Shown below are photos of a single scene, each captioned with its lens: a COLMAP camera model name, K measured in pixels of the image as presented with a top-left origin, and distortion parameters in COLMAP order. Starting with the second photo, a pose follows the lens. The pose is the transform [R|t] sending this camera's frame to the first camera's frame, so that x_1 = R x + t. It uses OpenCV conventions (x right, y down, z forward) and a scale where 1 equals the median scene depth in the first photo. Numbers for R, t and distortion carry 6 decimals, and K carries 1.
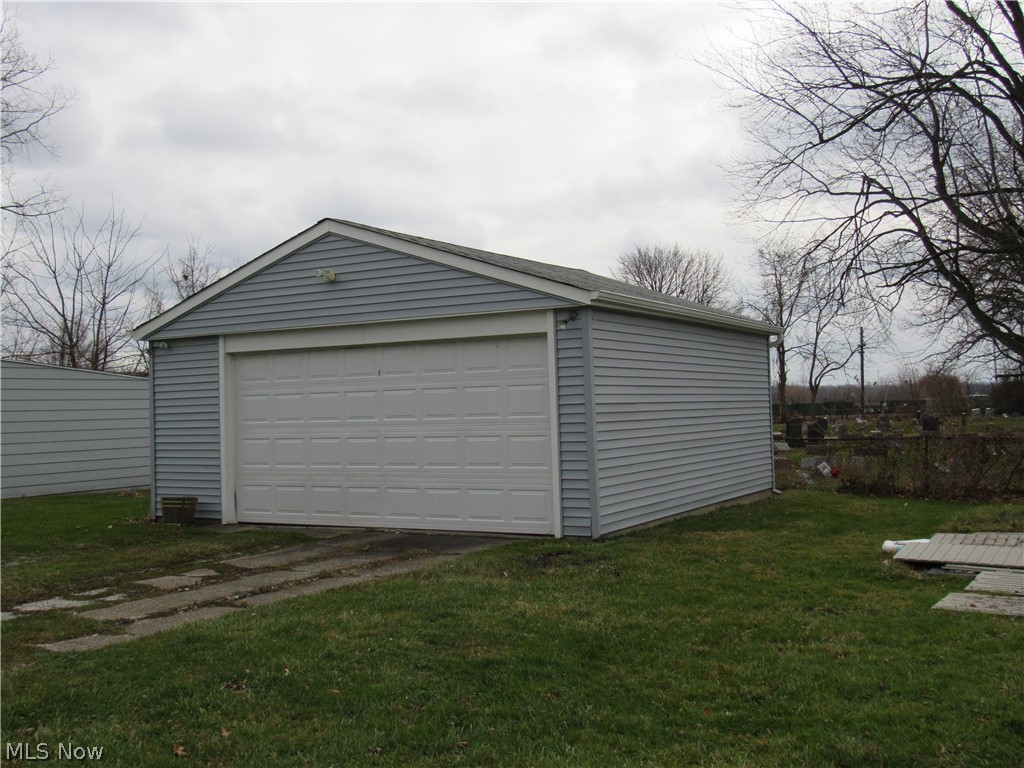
lens RADIAL K [[1073.0, 0, 512.0], [0, 1073.0, 384.0], [0, 0, 1]] dist [-0.042276, 0.006896]
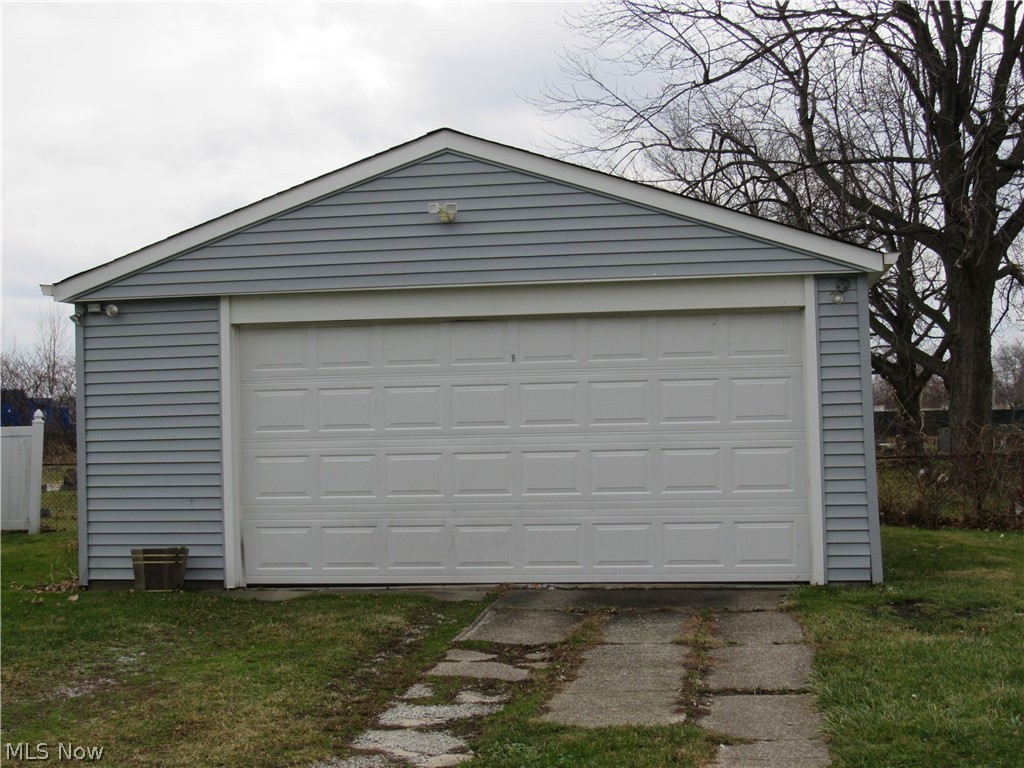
lens RADIAL K [[1455.9, 0, 512.0], [0, 1455.9, 384.0], [0, 0, 1]] dist [-0.078597, 0.017452]
pose [[0.934303, 0.014055, 0.356204, -0.423042], [-0.010685, 0.999878, -0.011428, 0.015663], [-0.356321, 0.006871, 0.934338, 0.118291]]
